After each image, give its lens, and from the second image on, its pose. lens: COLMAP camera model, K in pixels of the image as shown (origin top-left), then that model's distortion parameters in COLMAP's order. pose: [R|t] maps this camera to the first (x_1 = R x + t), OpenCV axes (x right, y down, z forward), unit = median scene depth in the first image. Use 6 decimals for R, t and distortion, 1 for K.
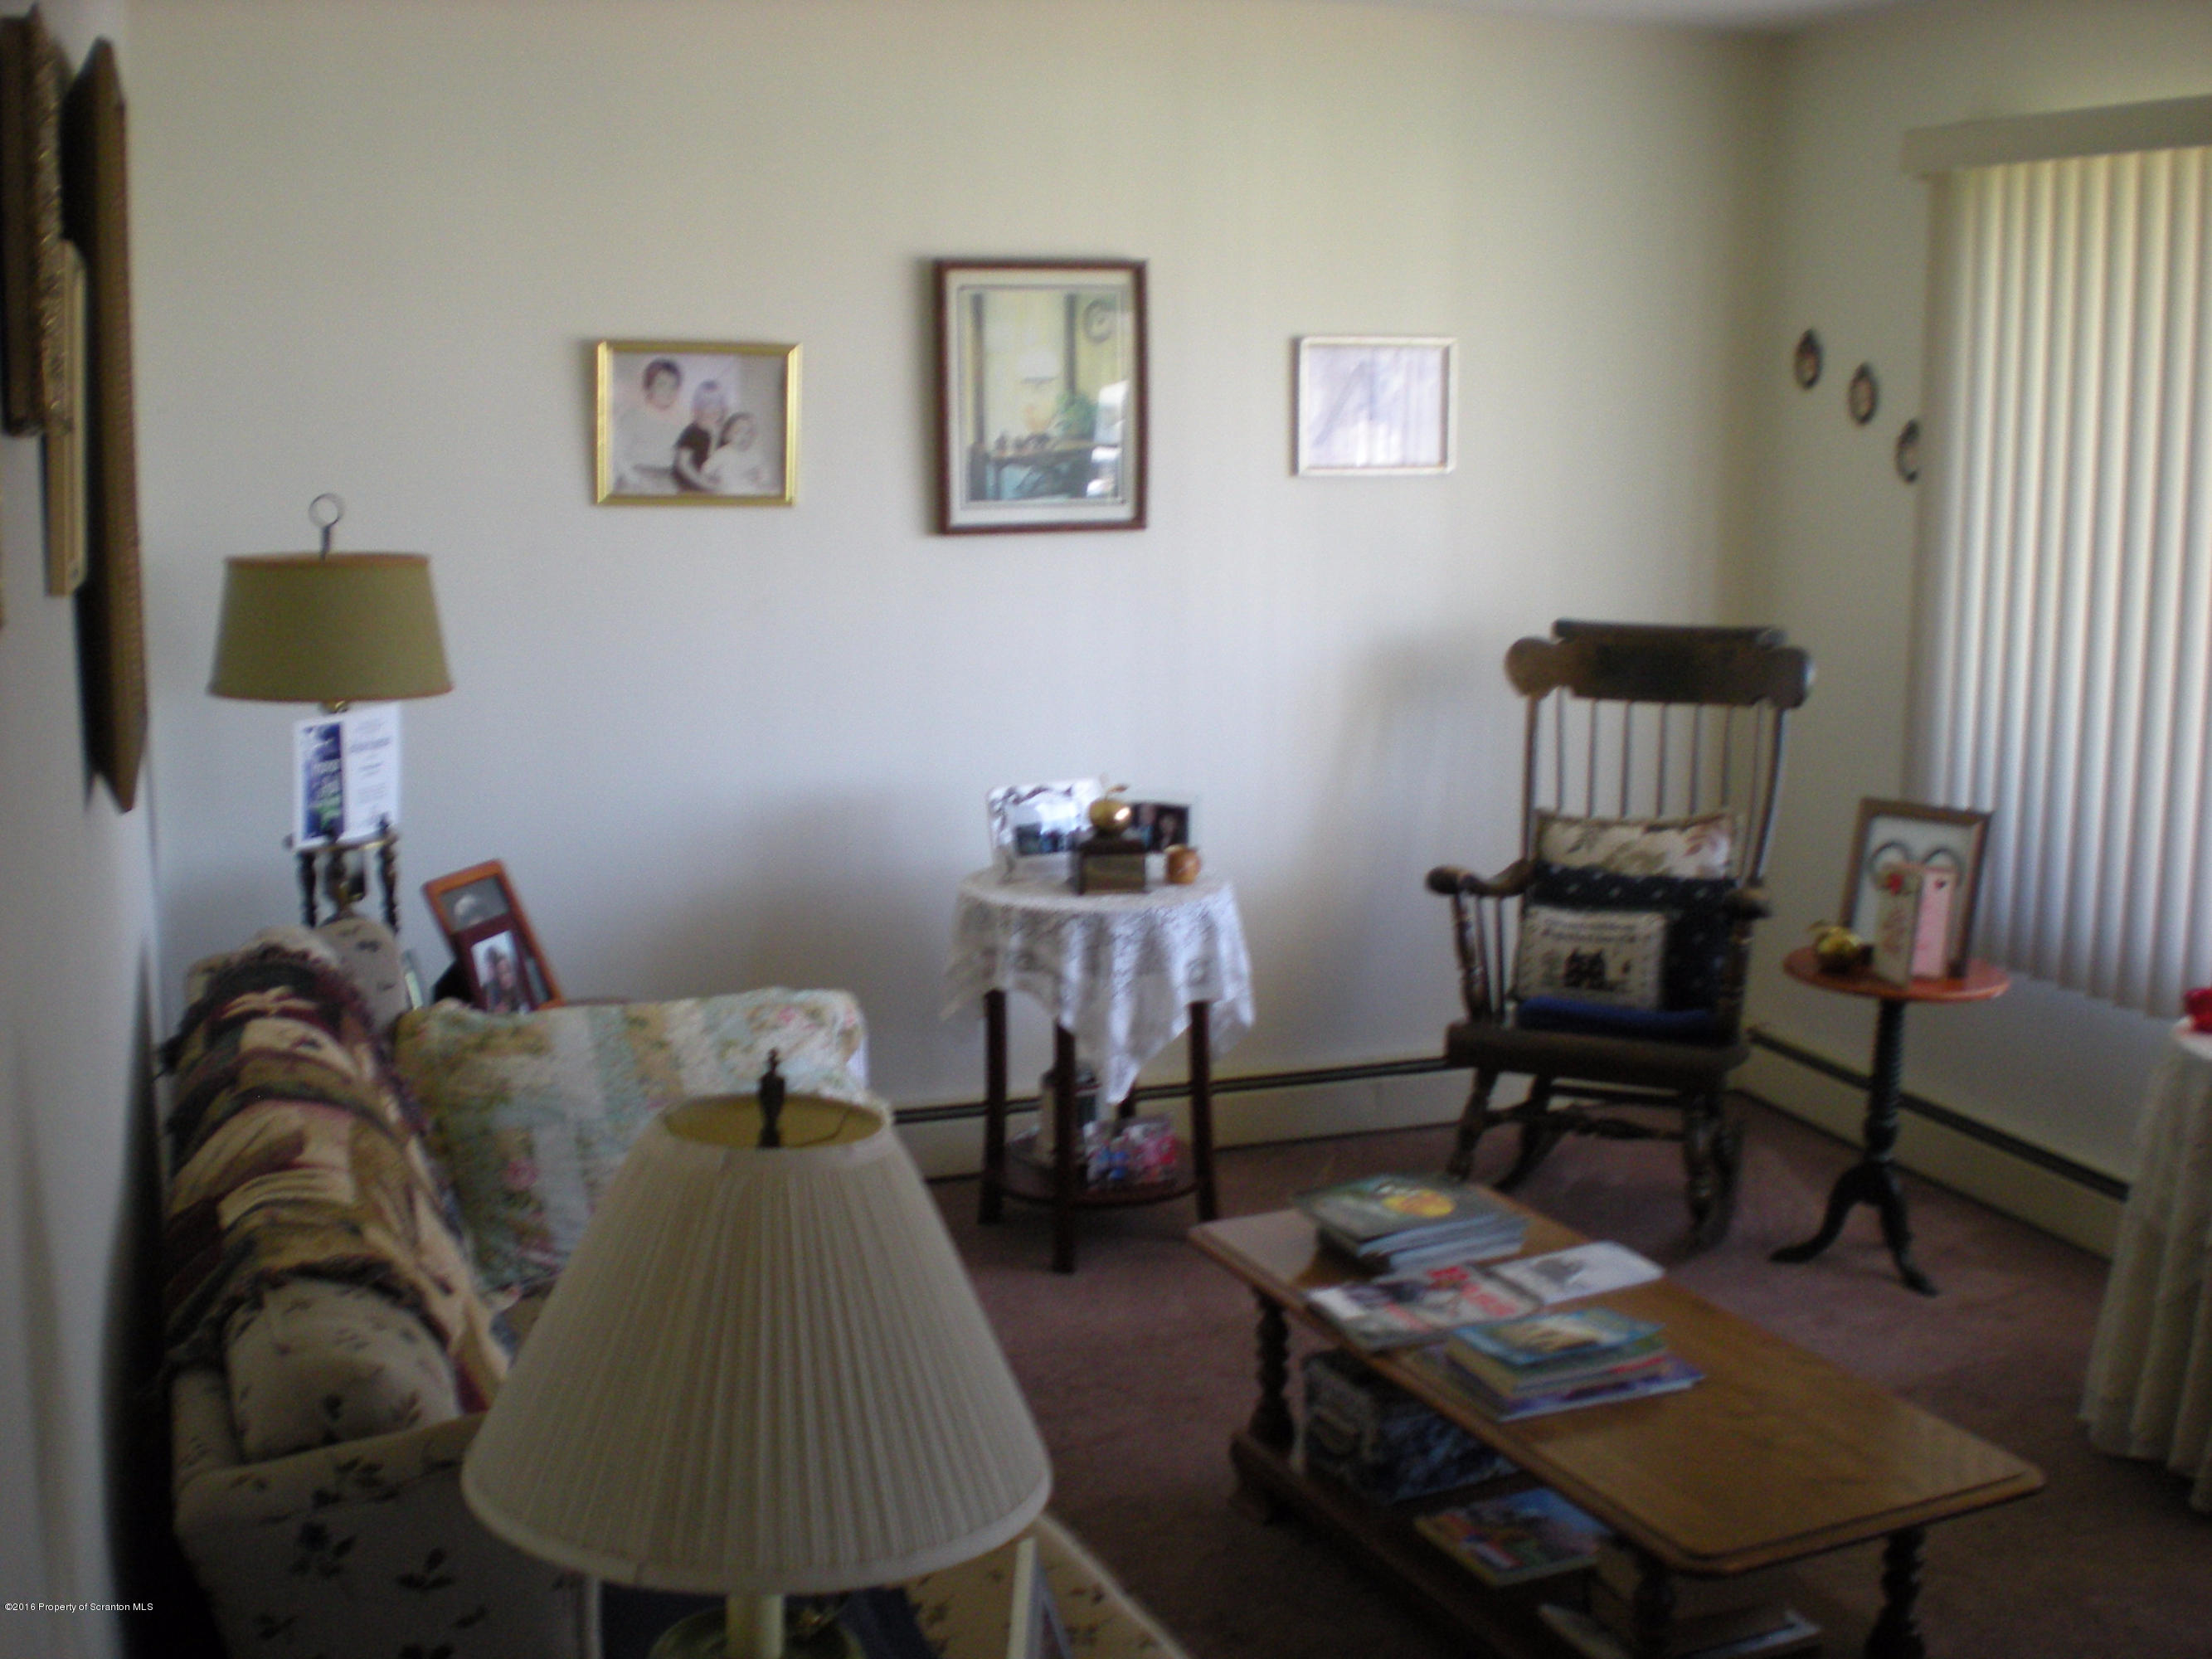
lens RADIAL K [[2460.5, 0, 1112.5], [0, 2460.5, 860.4], [0, 0, 1]] dist [-0.079722, -0.164770]
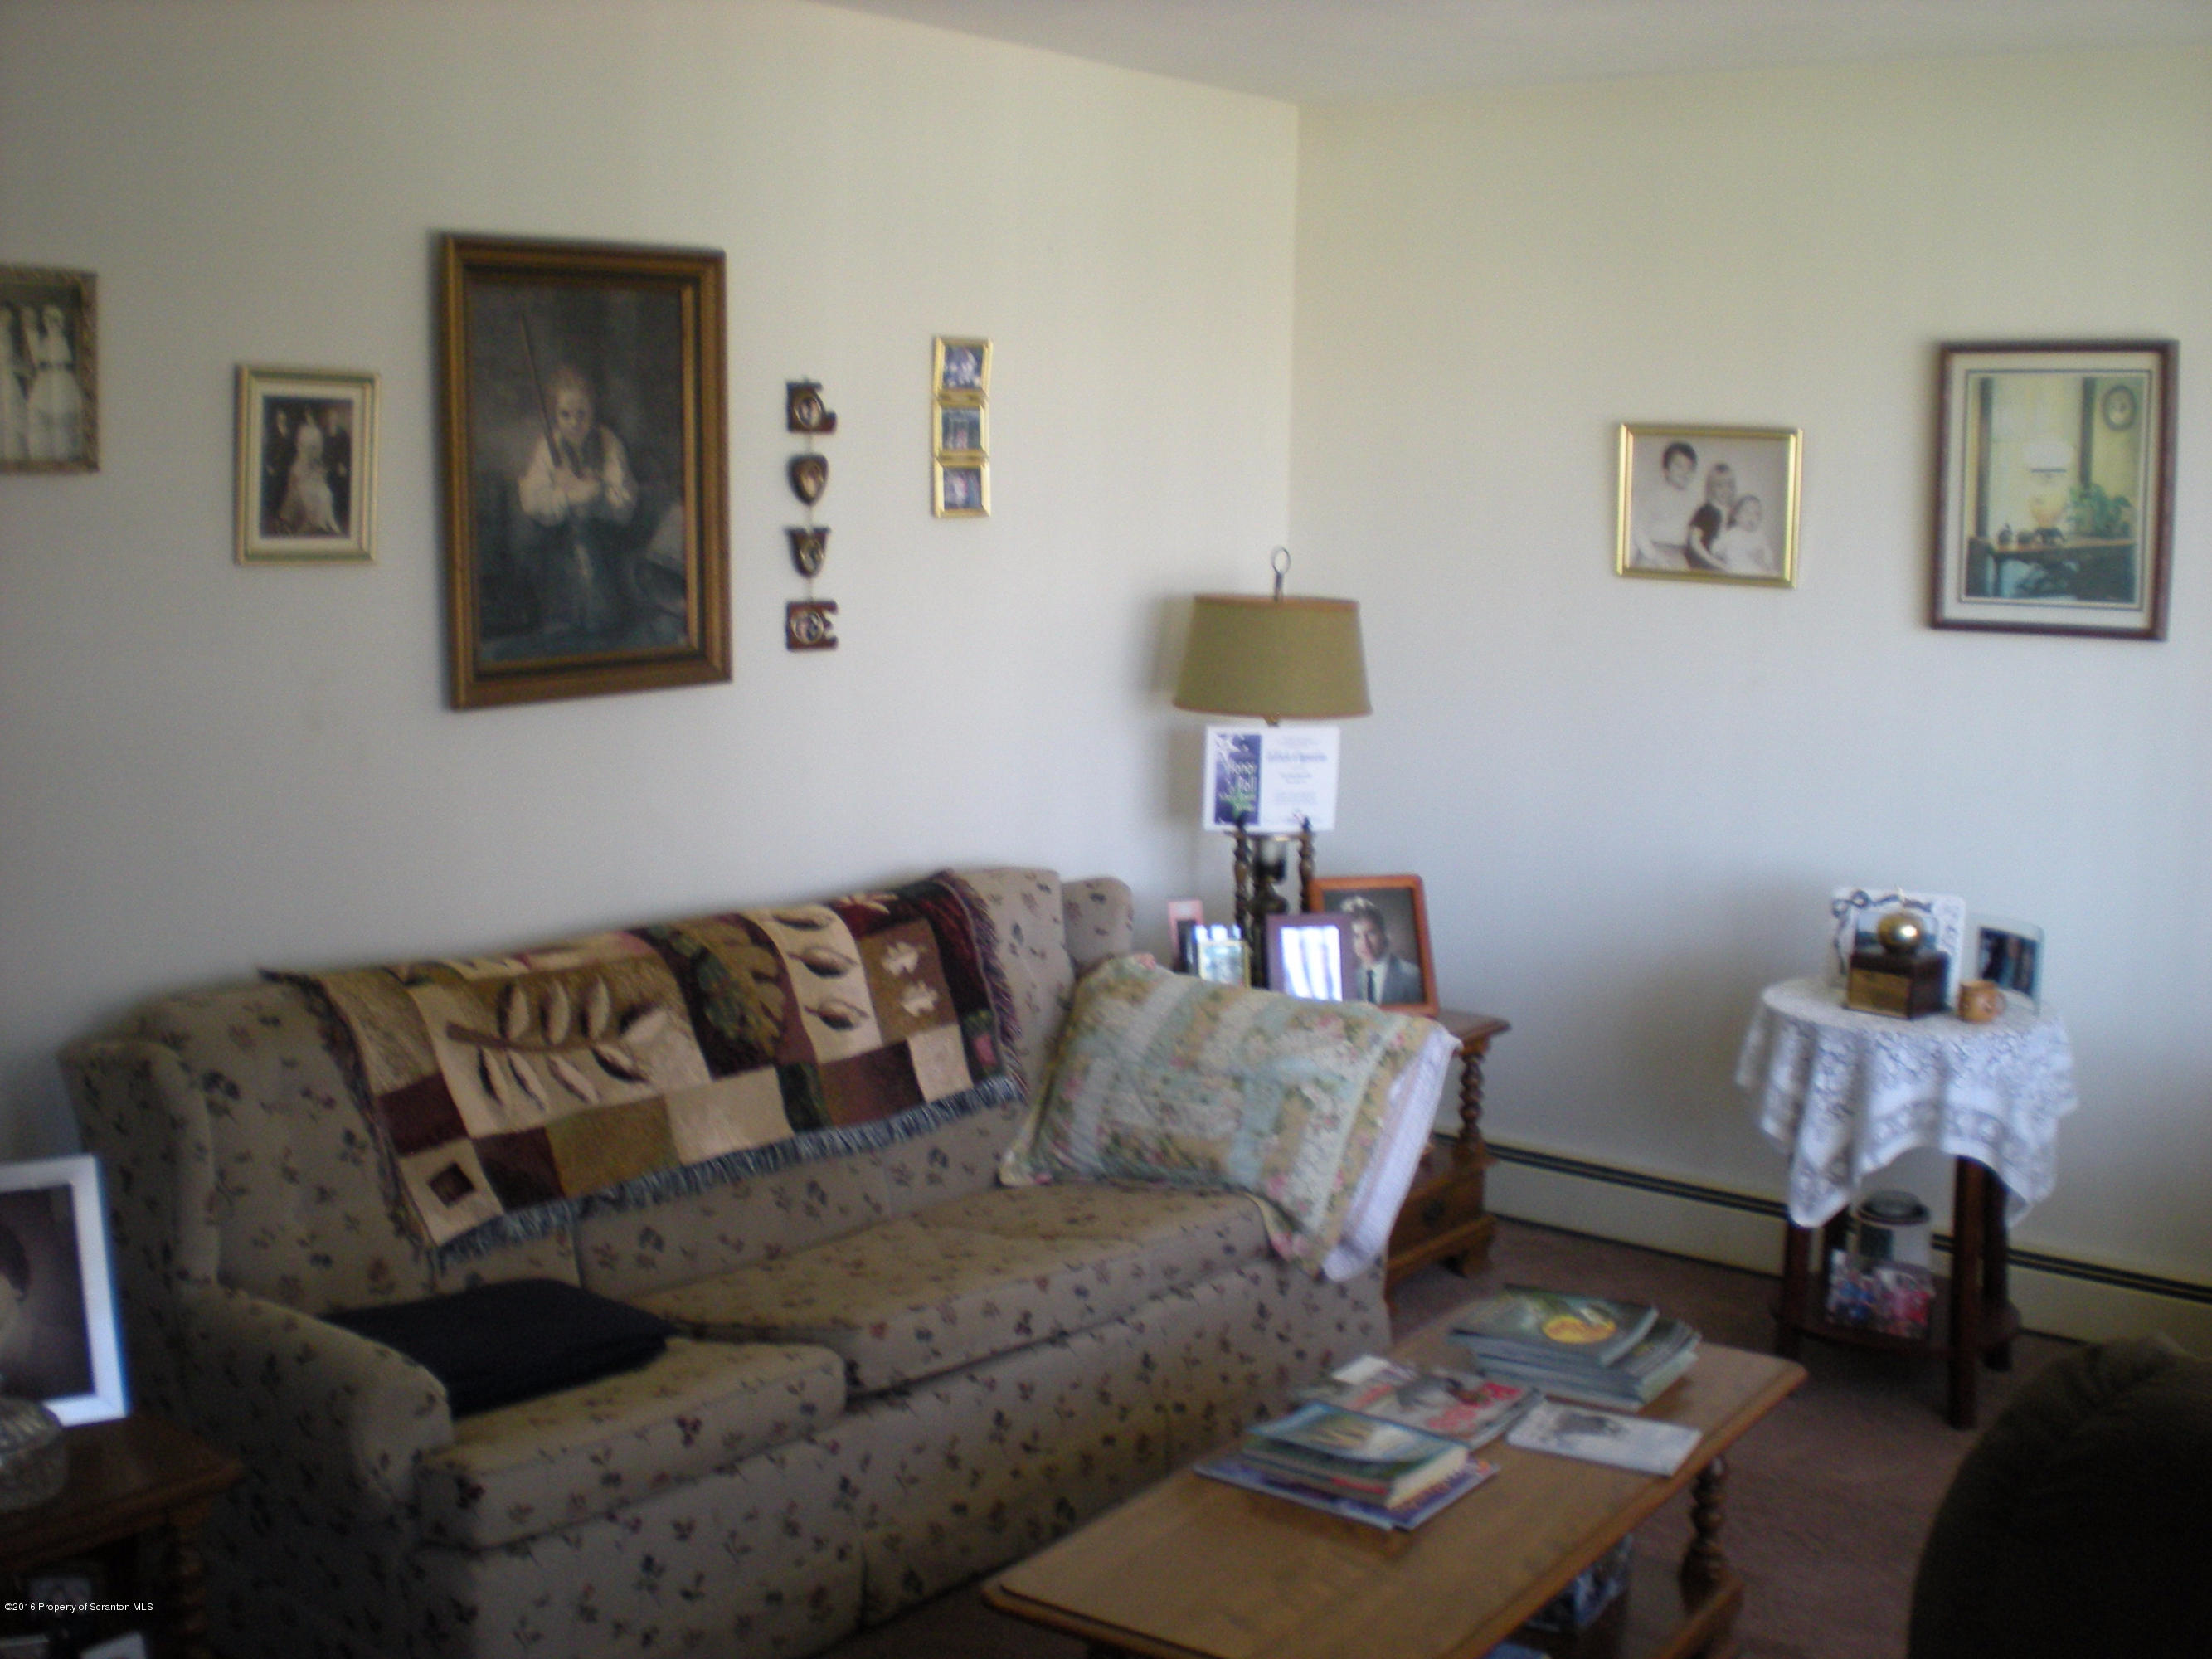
lens RADIAL K [[2460.5, 0, 1112.5], [0, 2460.5, 860.4], [0, 0, 1]] dist [-0.079722, -0.164770]
pose [[0.526875, 0.139324, -0.838446, 0.589901], [-0.171447, 0.983617, 0.055710, -0.043407], [0.832472, 0.114397, 0.542129, 0.240851]]
